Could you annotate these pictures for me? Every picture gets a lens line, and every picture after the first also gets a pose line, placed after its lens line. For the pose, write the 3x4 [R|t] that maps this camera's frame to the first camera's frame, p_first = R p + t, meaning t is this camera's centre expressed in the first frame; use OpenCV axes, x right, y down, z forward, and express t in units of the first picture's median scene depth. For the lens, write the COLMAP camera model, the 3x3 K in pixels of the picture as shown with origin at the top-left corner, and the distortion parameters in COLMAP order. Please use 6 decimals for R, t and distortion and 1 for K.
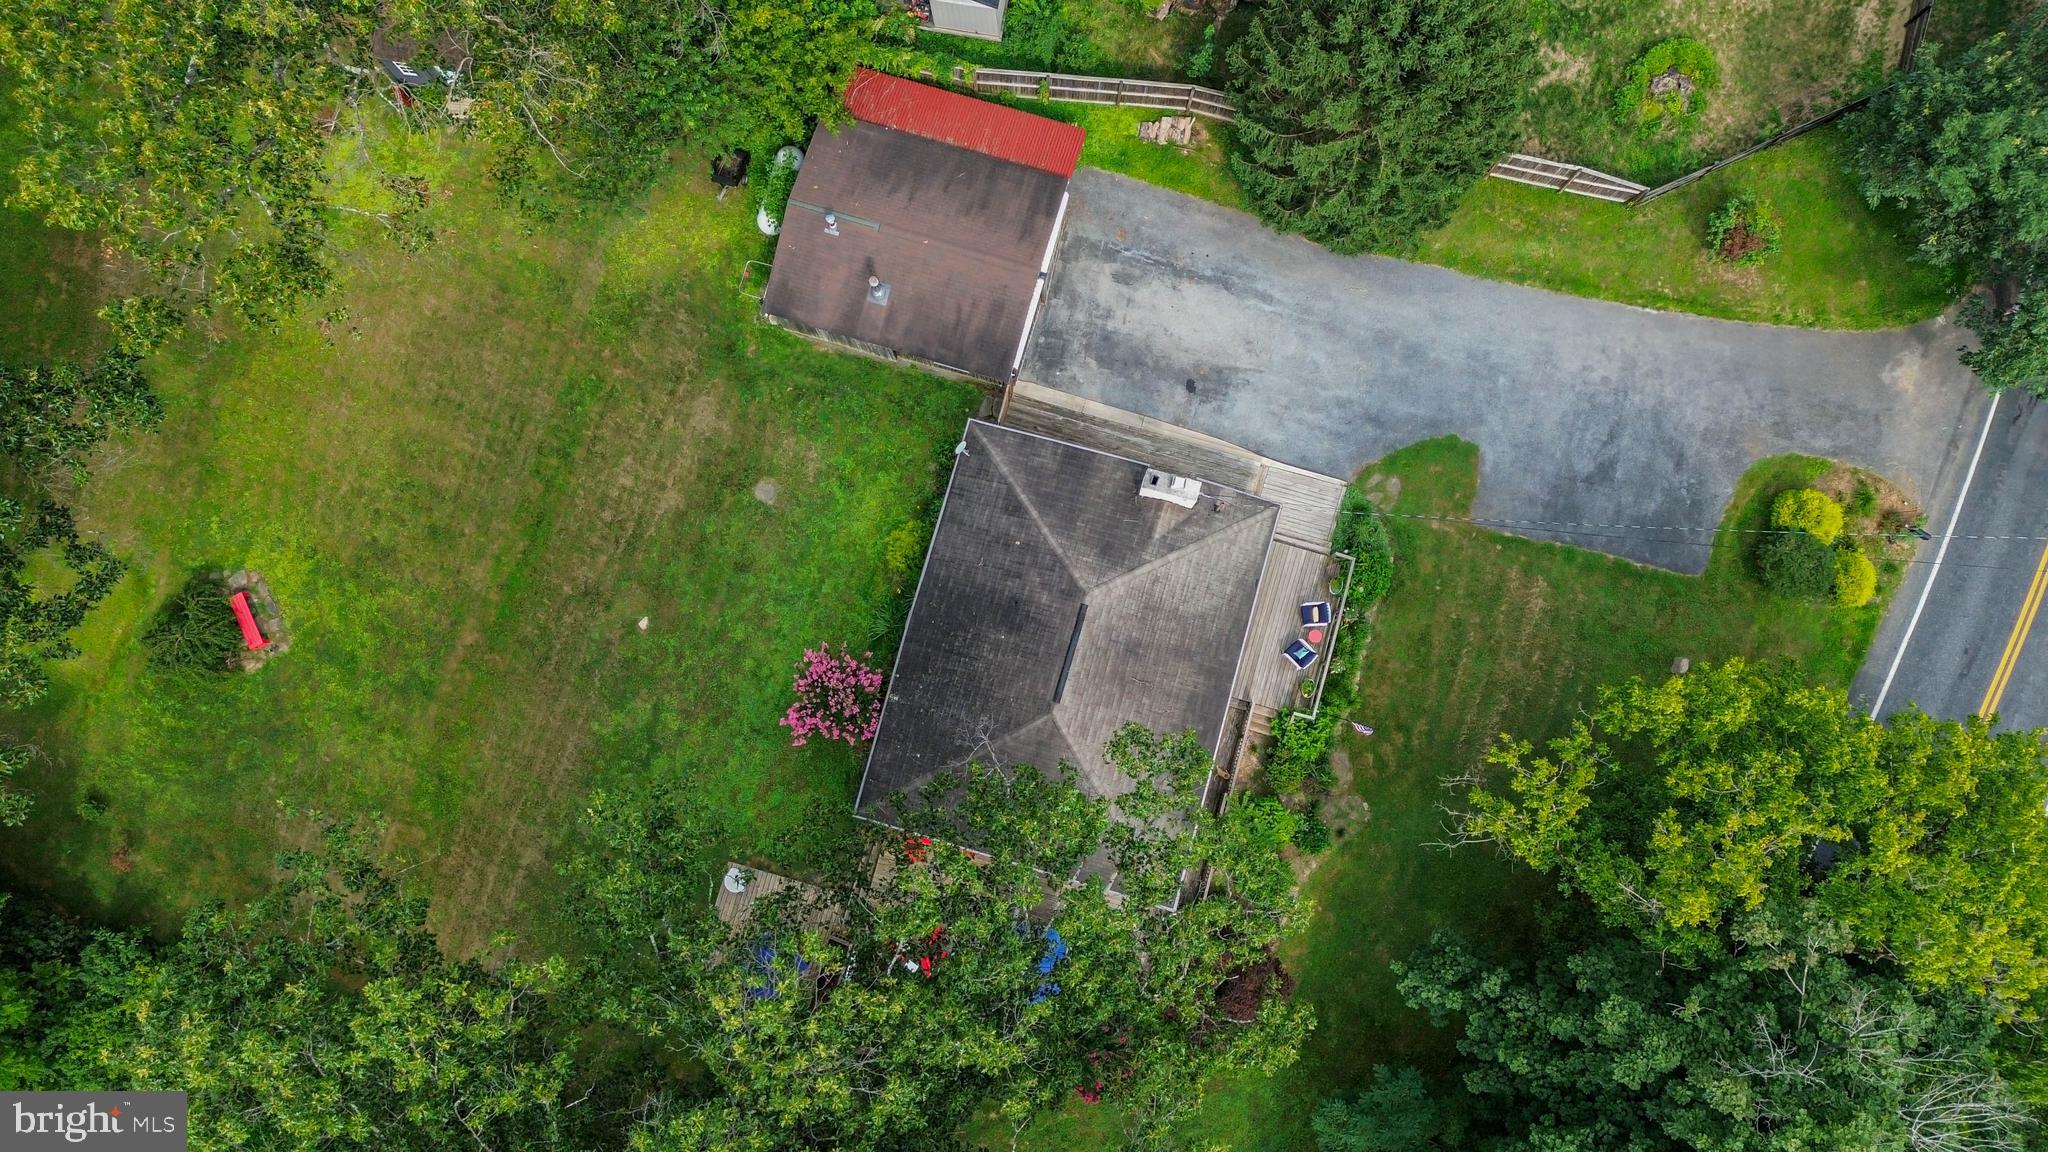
lens RADIAL K [[1443.1, 0, 1026.0], [0, 1443.1, 574.7], [0, 0, 1]] dist [0.060545, -0.064079]
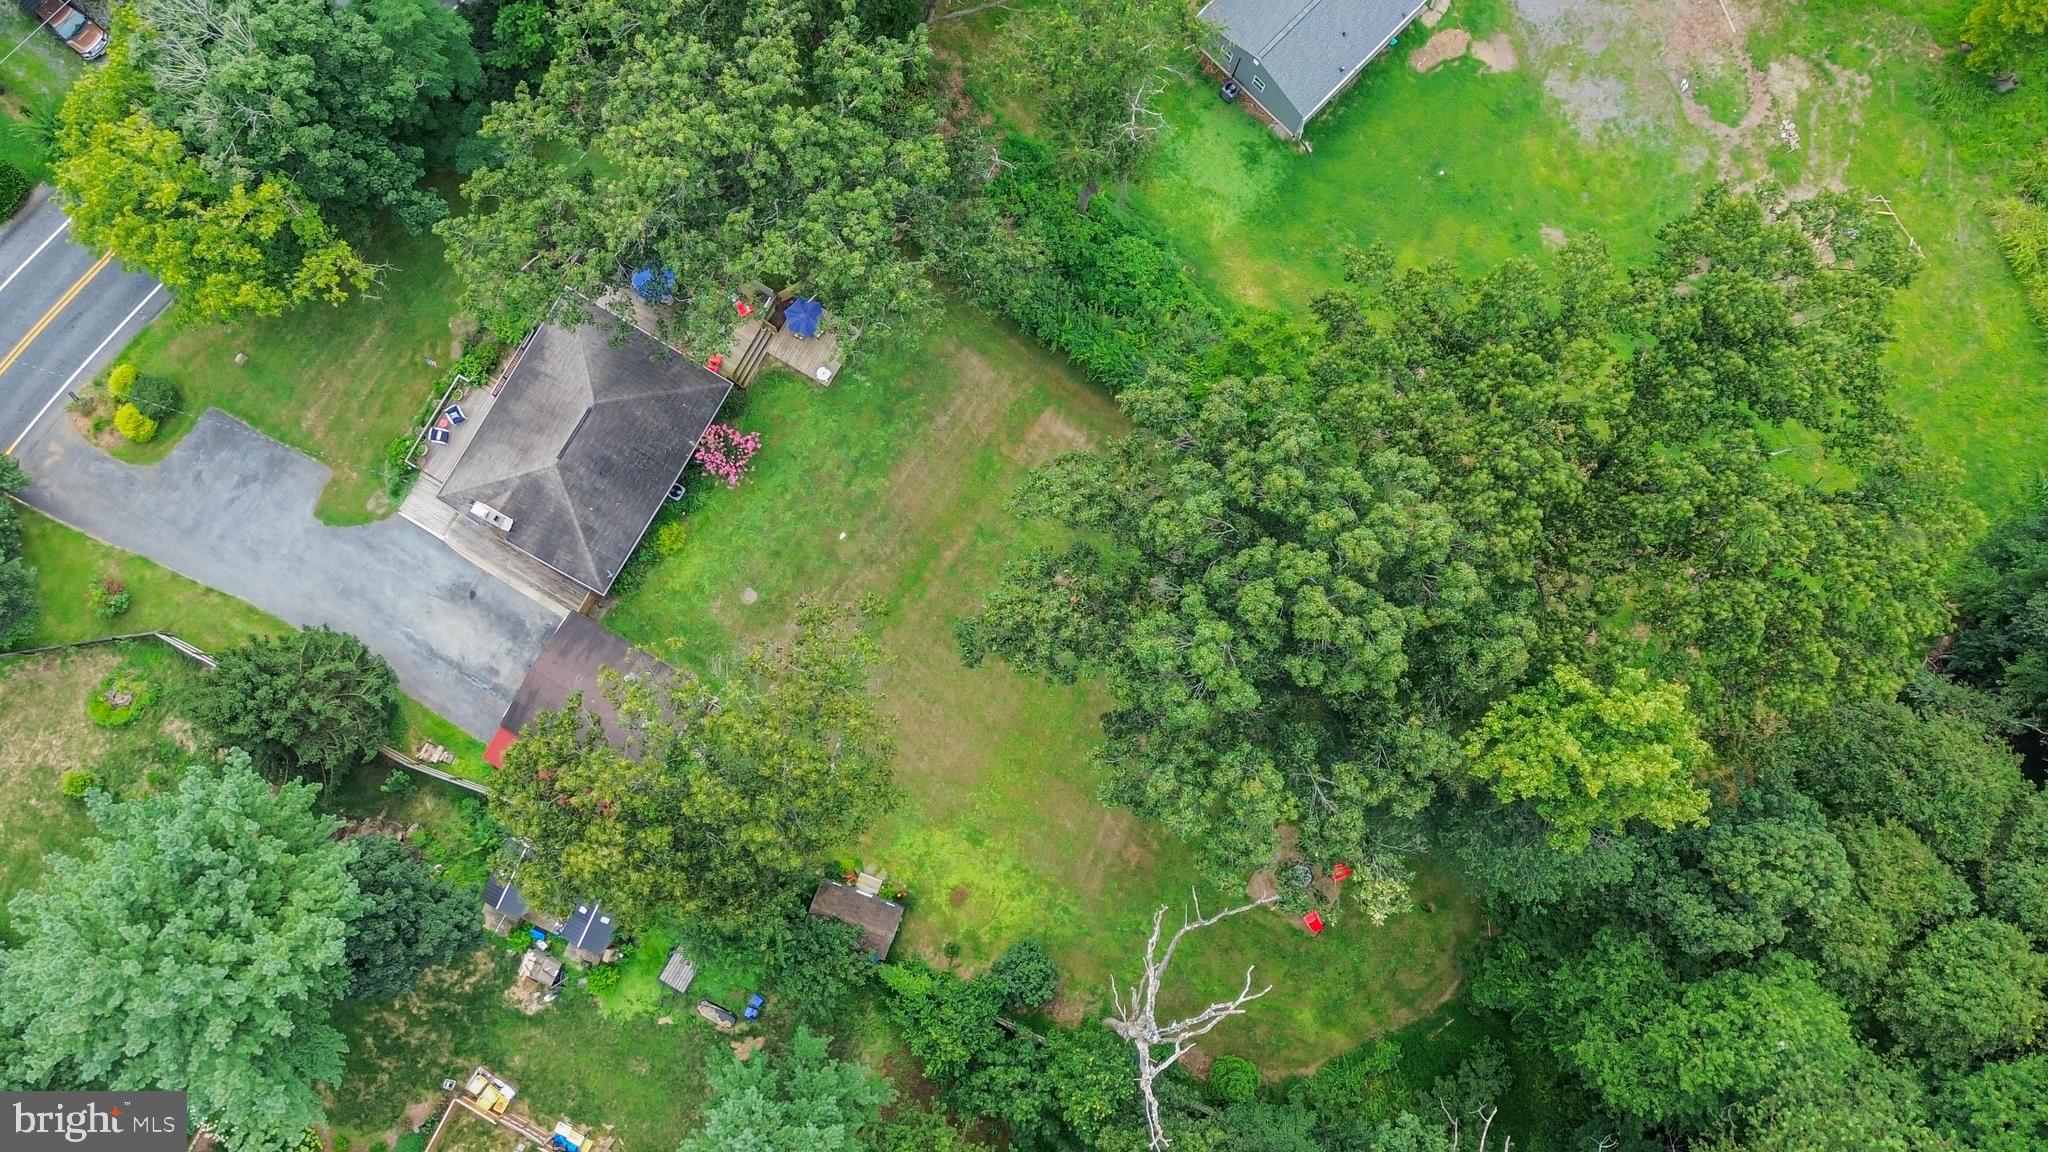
lens RADIAL K [[1684.9, 0, 1020.9], [0, 1684.9, 545.3], [0, 0, 1]] dist [0.025022, -0.003477]
pose [[-0.969028, -0.244734, 0.033001, -0.536114], [0.245964, -0.944581, 0.217411, -0.345953], [-0.022036, 0.218795, 0.975522, -0.867846]]
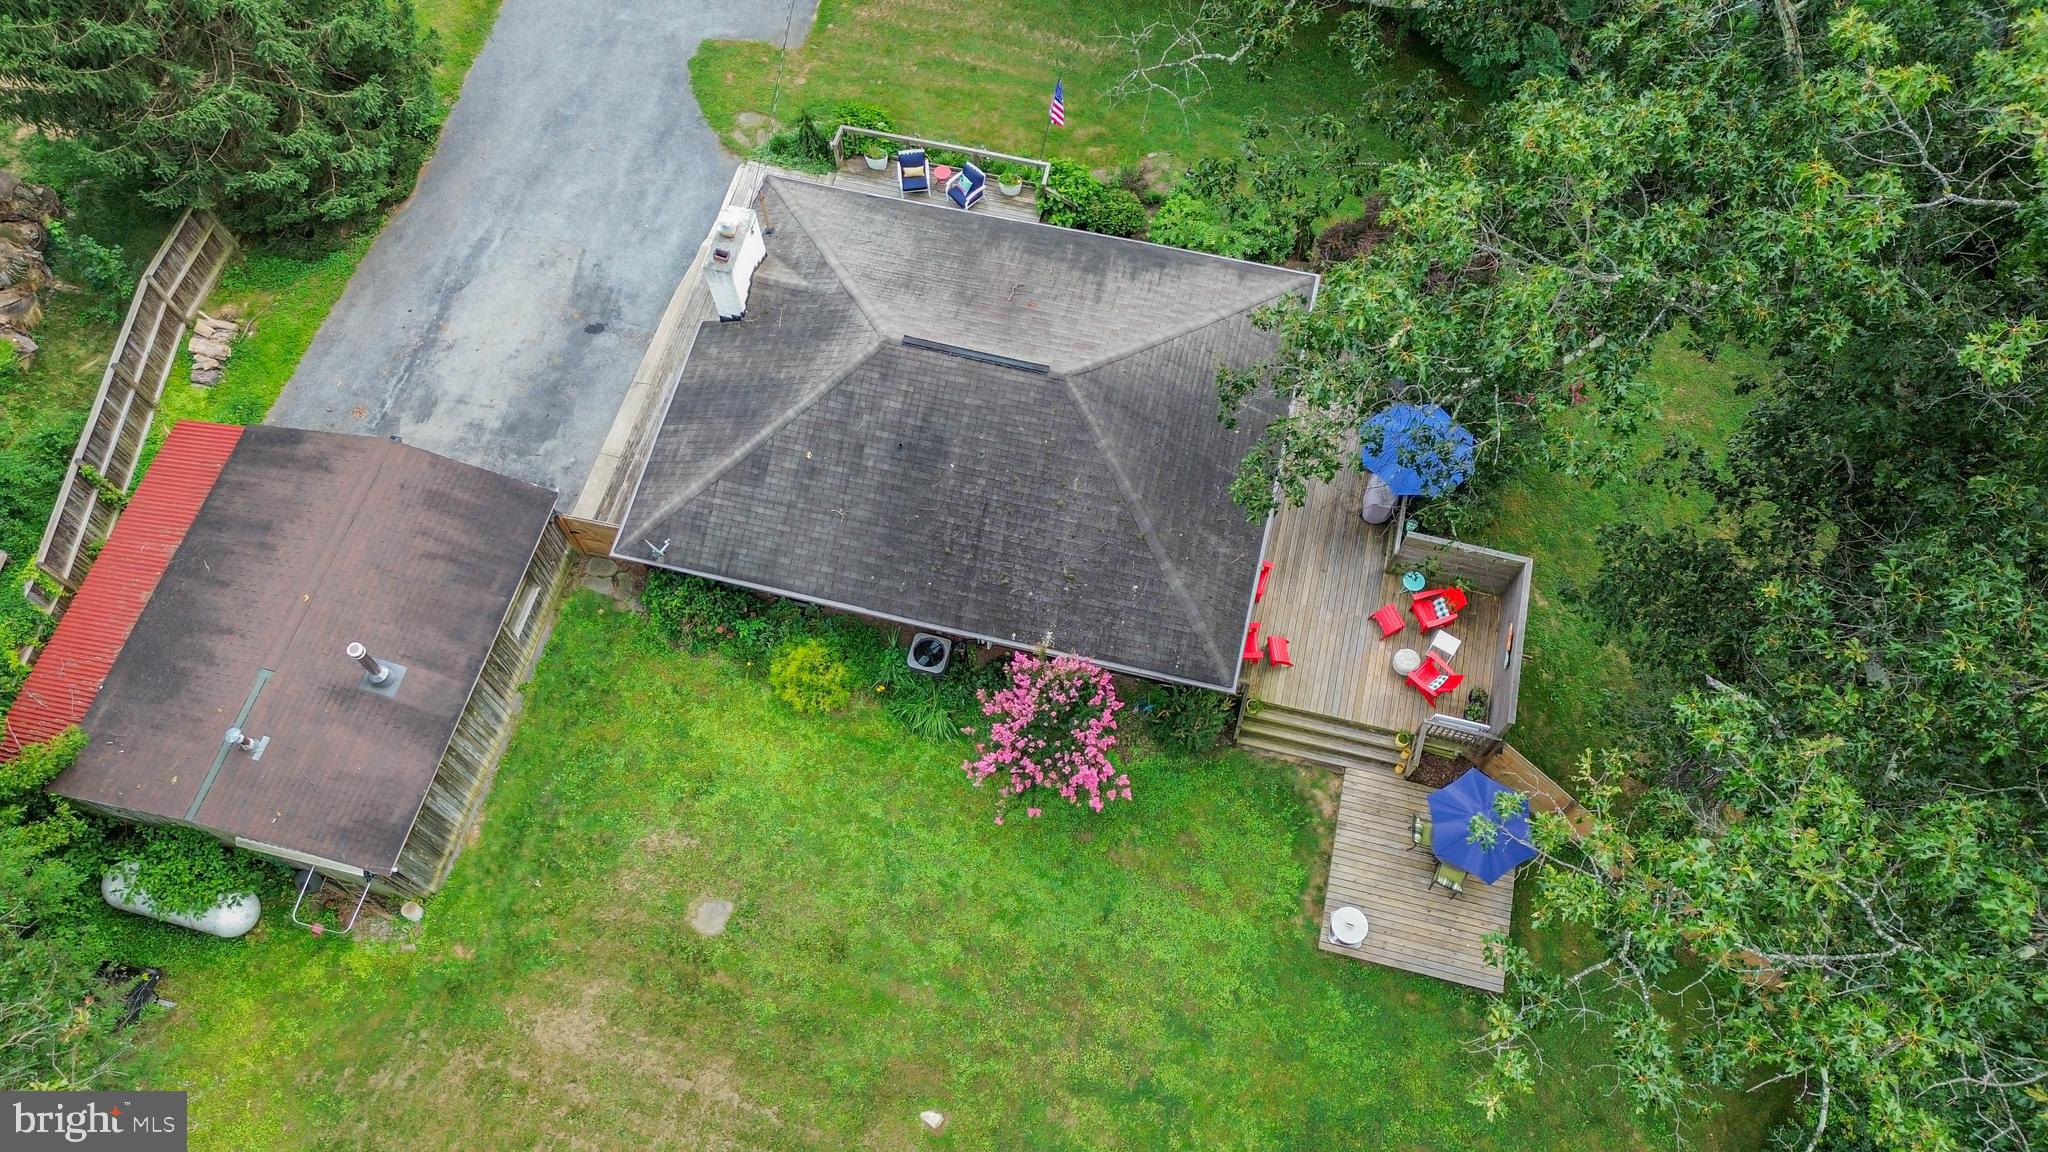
lens RADIAL K [[1443.1, 0, 1031.9], [0, 1443.1, 587.5], [0, 0, 1]] dist [0.060545, -0.064079]
pose [[-0.038936, -0.898380, 0.437489, -0.336758], [0.993466, 0.012201, 0.113471, 0.005059], [-0.107278, 0.439049, 0.892036, 0.400468]]
